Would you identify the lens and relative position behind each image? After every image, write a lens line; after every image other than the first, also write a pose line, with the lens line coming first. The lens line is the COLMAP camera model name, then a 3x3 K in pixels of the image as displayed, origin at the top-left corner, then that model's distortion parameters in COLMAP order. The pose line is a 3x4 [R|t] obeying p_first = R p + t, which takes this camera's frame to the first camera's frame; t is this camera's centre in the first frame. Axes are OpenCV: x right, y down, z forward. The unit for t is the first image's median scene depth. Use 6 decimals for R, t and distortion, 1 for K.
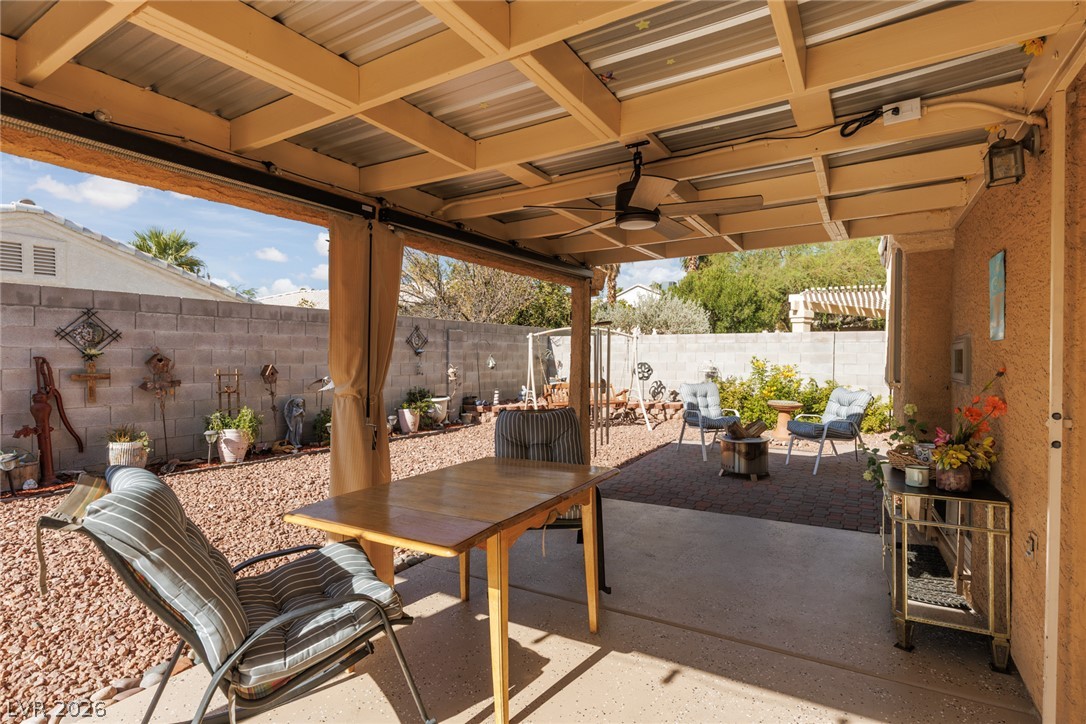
lens RADIAL K [[532.9, 0, 550.8], [0, 532.9, 359.7], [0, 0, 1]] dist [-0.000034, -0.000389]
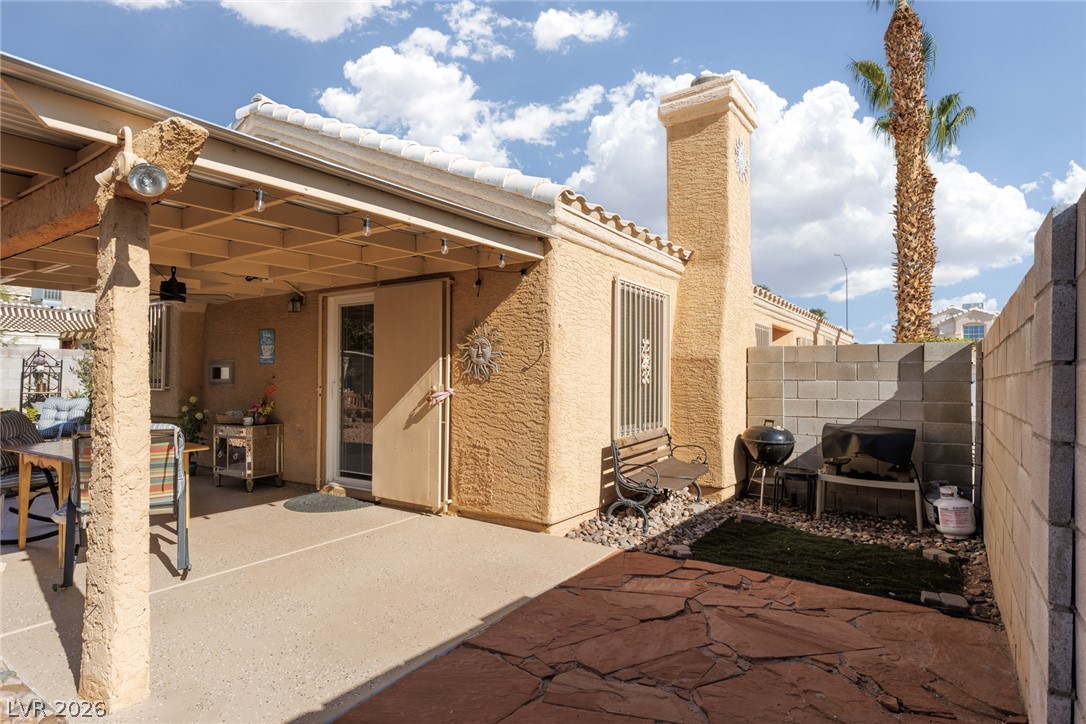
lens RADIAL K [[602.3, 0, 543.0], [0, 602.3, 362.0], [0, 0, 1]] dist [0.006059, 0.001038]
pose [[0.068521, 0.021450, 0.997419, -0.511556], [0.005359, 0.999746, -0.021868, 0.006608], [-0.997635, 0.006844, 0.068389, -0.130431]]
